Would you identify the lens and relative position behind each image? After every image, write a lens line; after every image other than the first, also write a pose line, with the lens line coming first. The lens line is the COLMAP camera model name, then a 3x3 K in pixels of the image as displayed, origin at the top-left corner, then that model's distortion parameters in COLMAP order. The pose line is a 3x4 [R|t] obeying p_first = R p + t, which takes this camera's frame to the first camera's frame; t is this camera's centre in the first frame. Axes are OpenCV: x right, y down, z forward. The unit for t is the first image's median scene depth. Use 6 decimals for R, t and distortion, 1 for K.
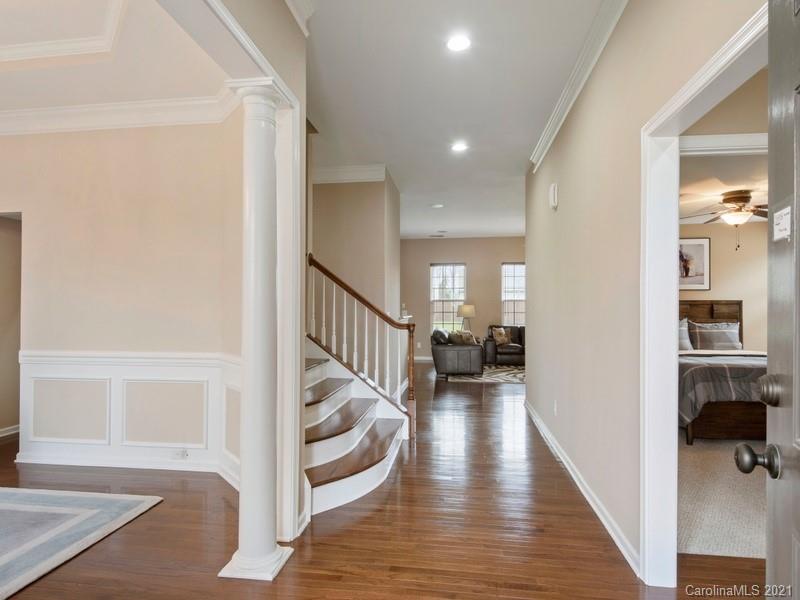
lens RADIAL K [[463.6, 0, 398.9], [0, 463.6, 309.4], [0, 0, 1]] dist [0.001857, 0.000397]
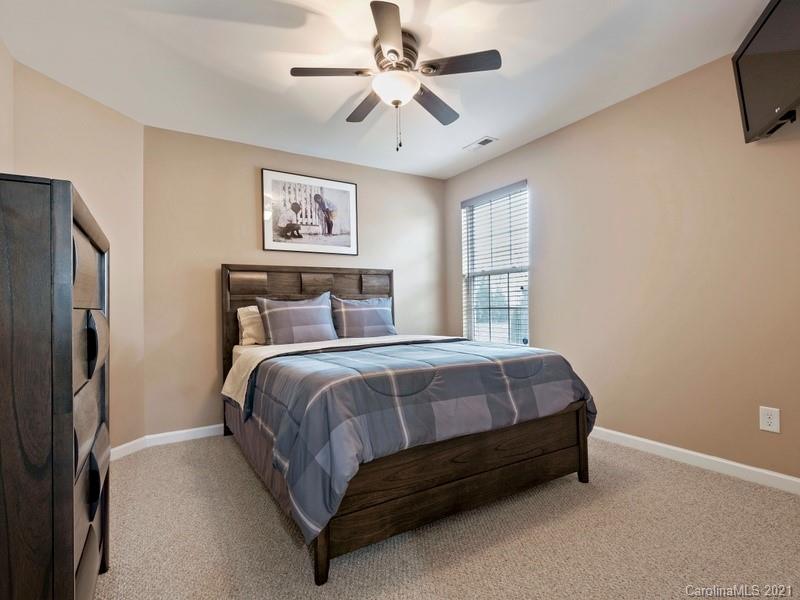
lens RADIAL K [[407.0, 0, 401.3], [0, 407.0, 306.9], [0, 0, 1]] dist [0.041607, -0.026168]
pose [[0.765791, -0.013079, 0.642957, 0.329471], [0.016069, 0.999870, 0.001201, 0.042238], [-0.642889, 0.009412, 0.765902, 0.495452]]
